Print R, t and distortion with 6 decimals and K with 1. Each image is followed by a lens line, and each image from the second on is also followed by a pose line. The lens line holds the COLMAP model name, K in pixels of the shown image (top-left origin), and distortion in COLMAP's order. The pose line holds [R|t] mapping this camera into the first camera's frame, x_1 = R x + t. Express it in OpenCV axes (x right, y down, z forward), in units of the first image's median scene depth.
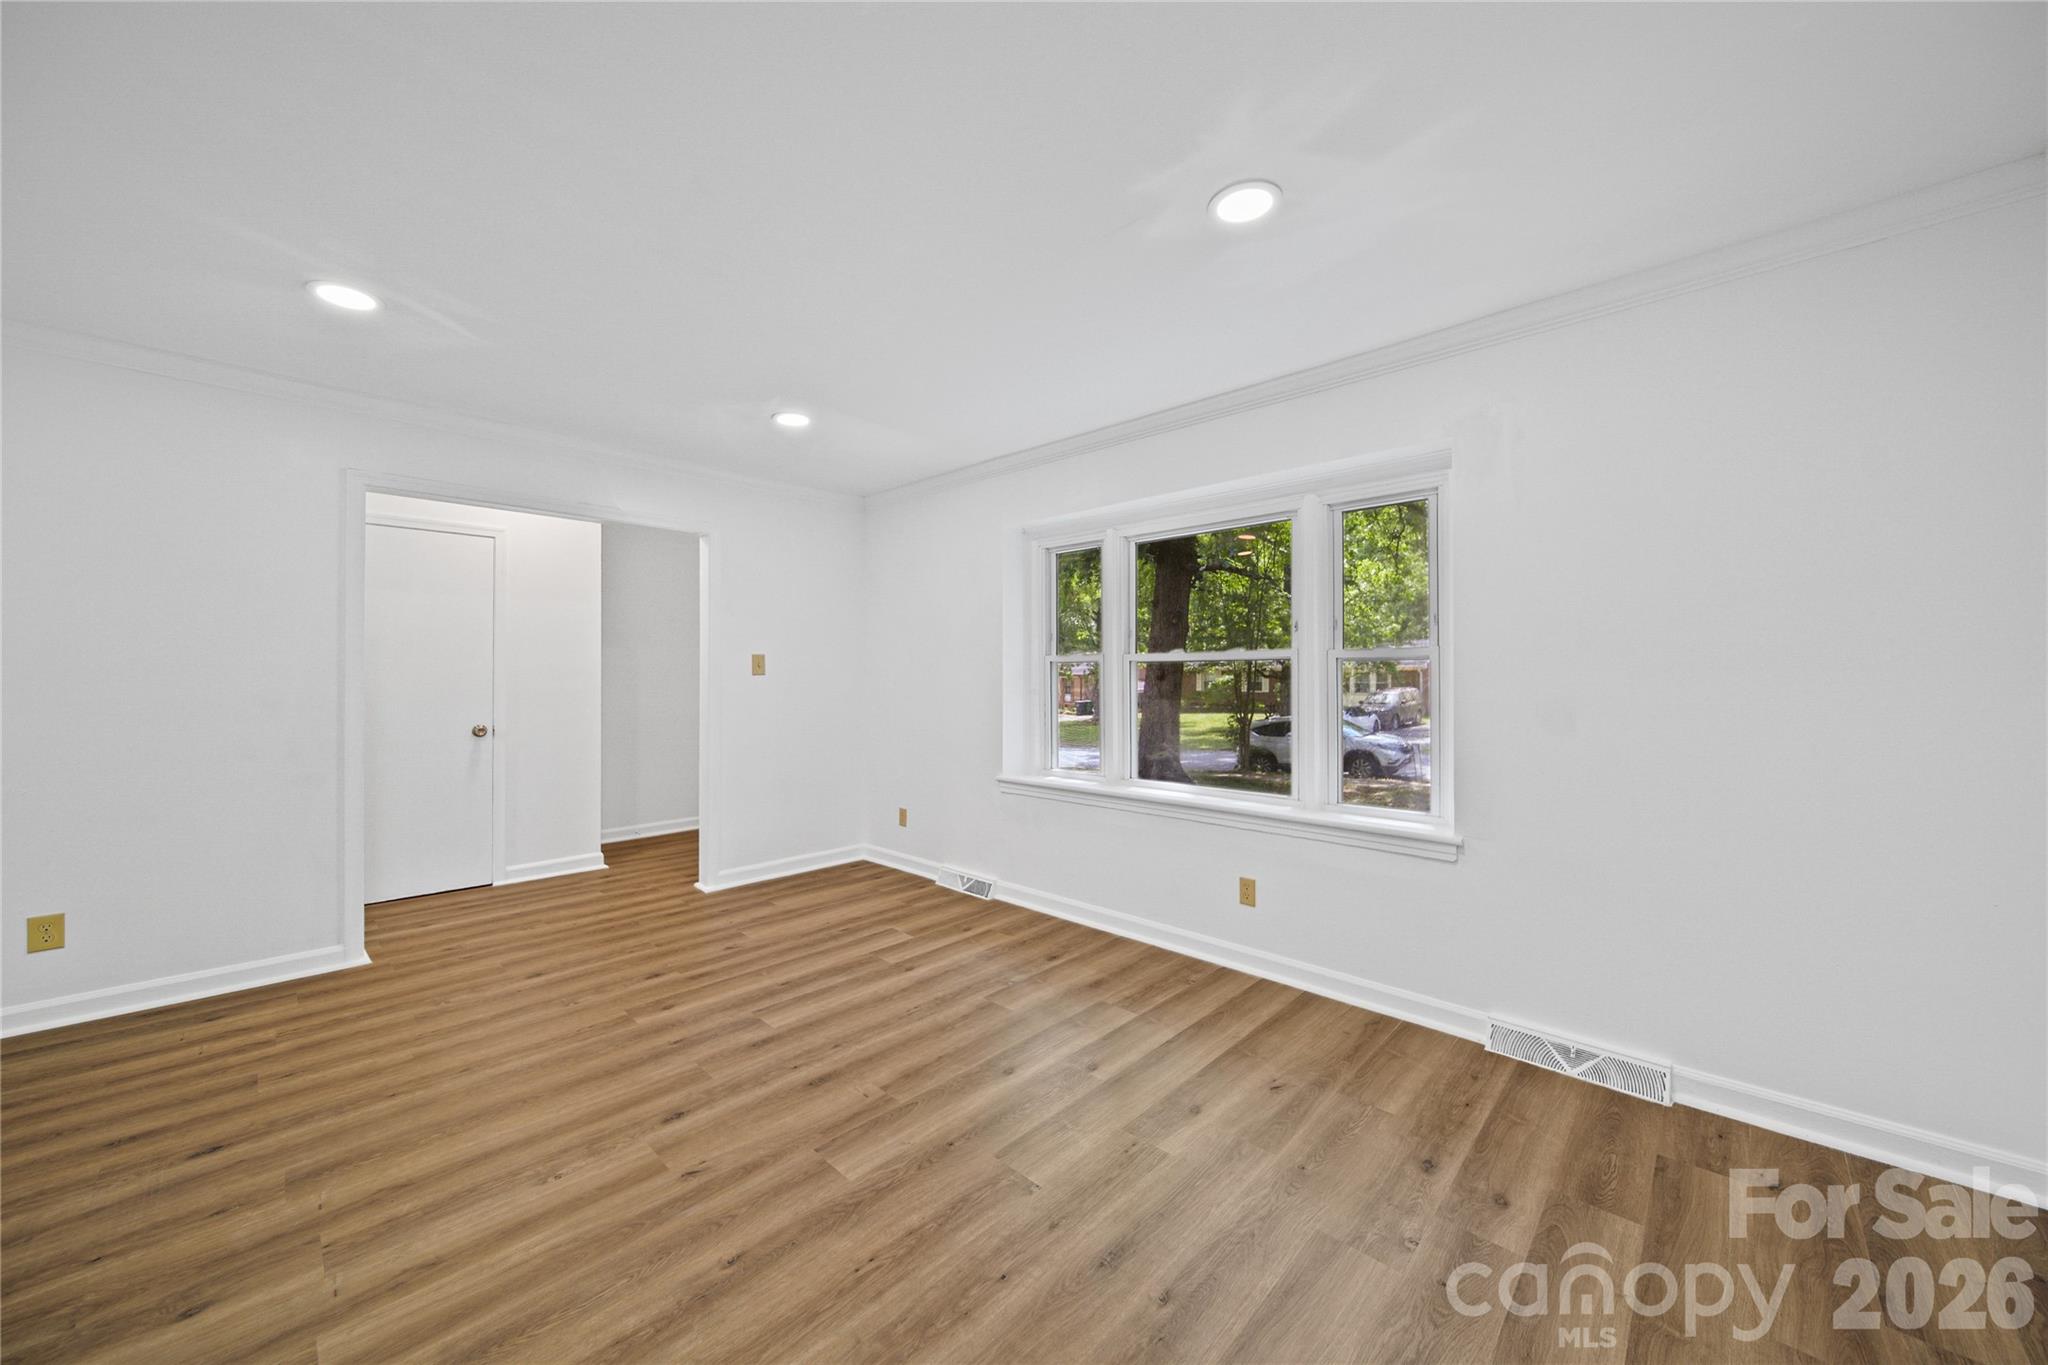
lens RADIAL K [[738.6, 0, 1031.6], [0, 738.6, 671.4], [0, 0, 1]] dist [-0.000670, -0.000359]
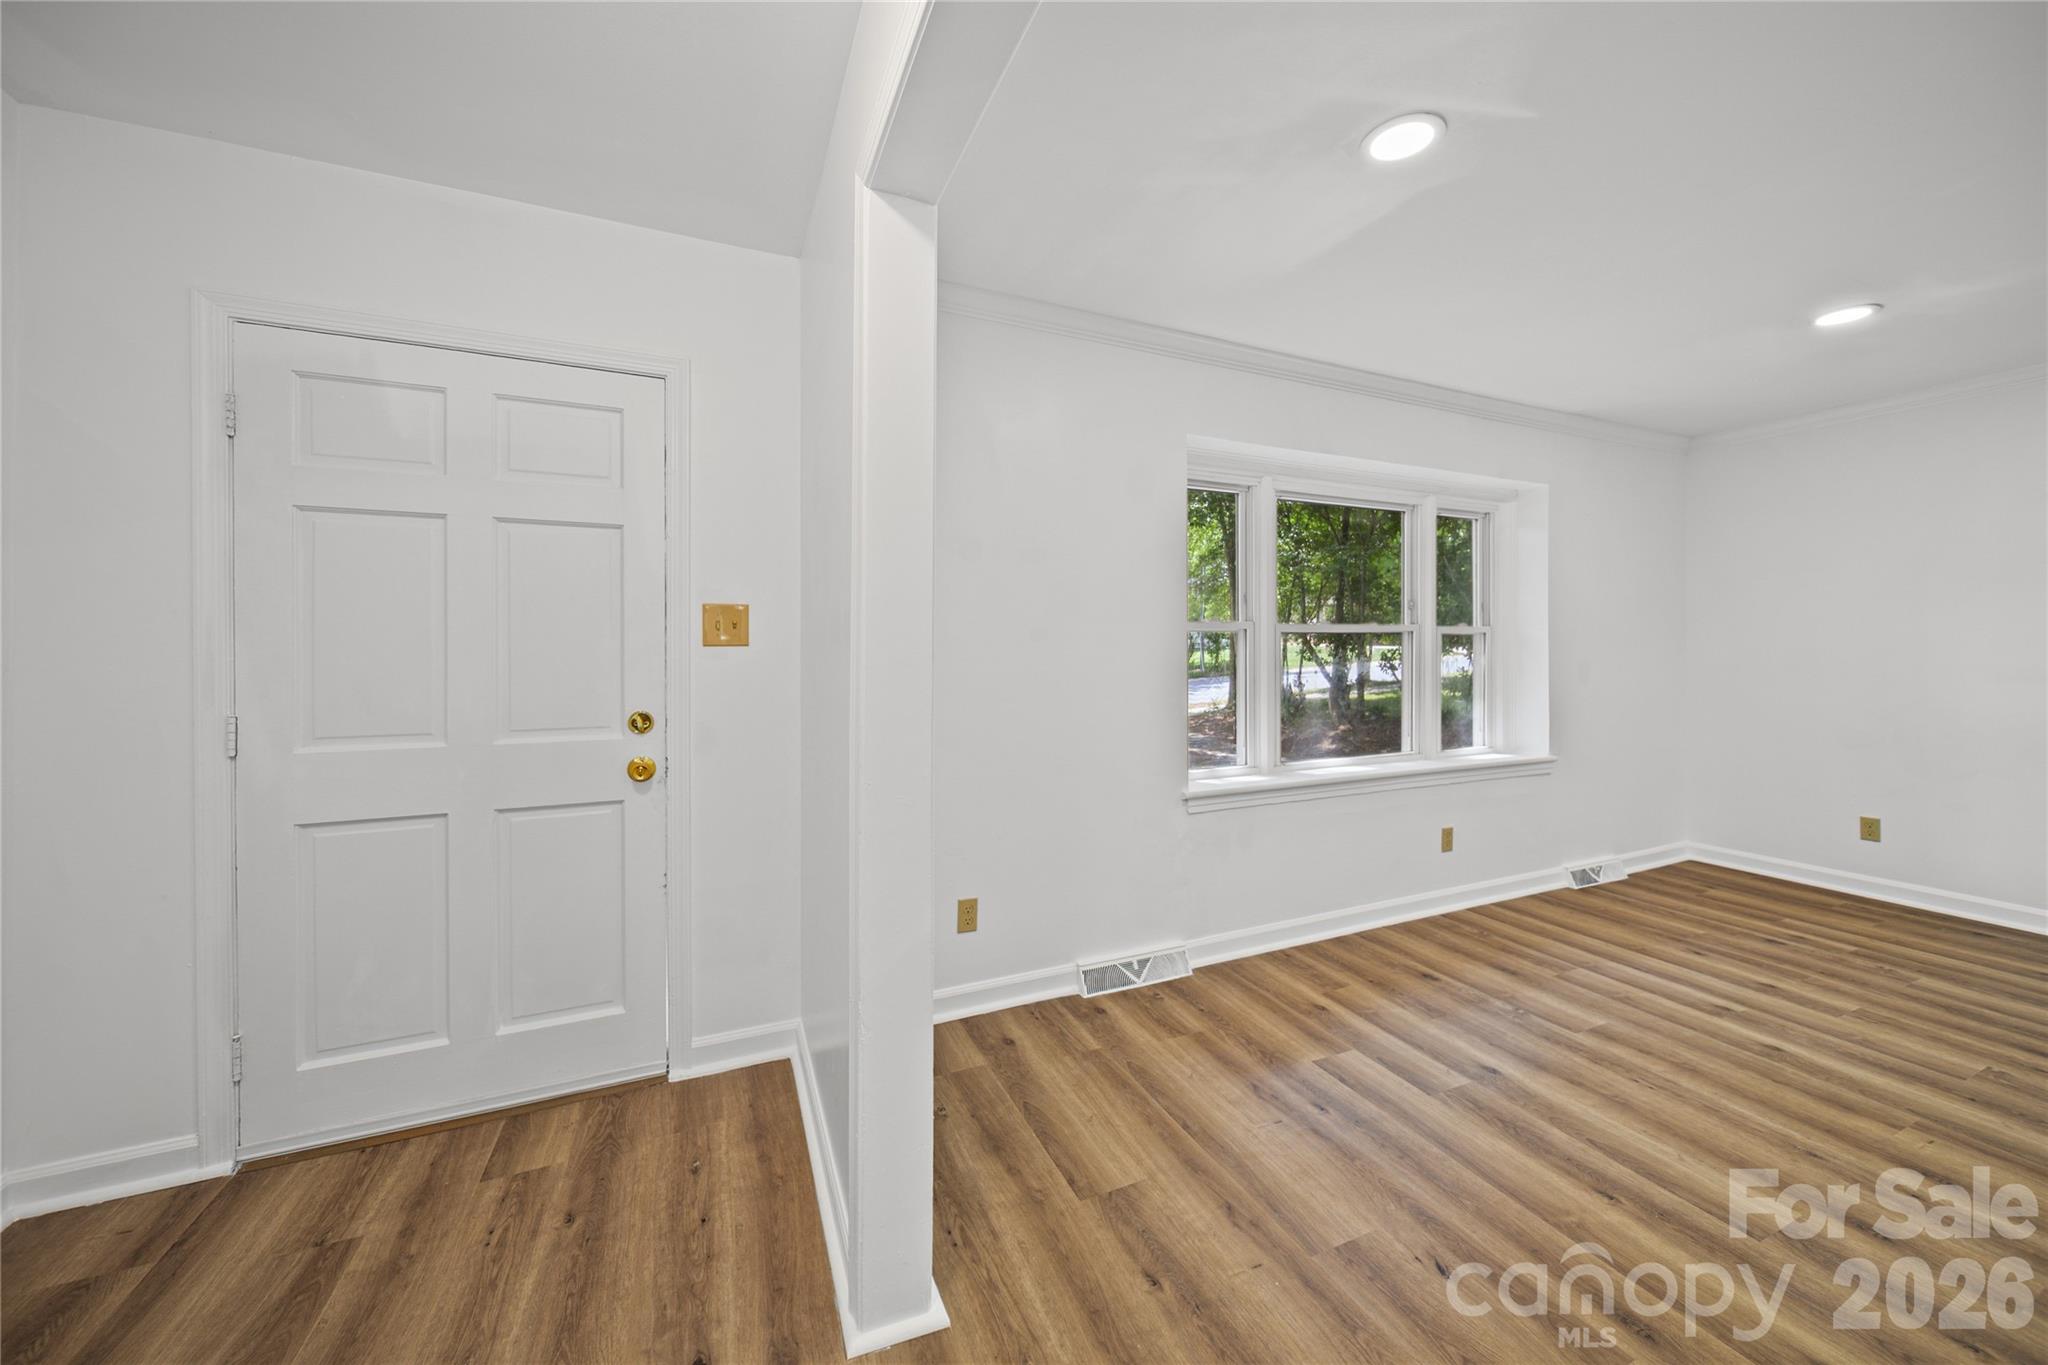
lens RADIAL K [[738.6, 0, 1042.9], [0, 738.6, 645.8], [0, 0, 1]] dist [-0.000670, -0.000359]
pose [[0.379074, 0.000315, 0.925366, -0.875527], [-0.005466, 0.999983, 0.001898, 0.004141], [-0.925350, -0.005777, 0.379070, 1.020598]]
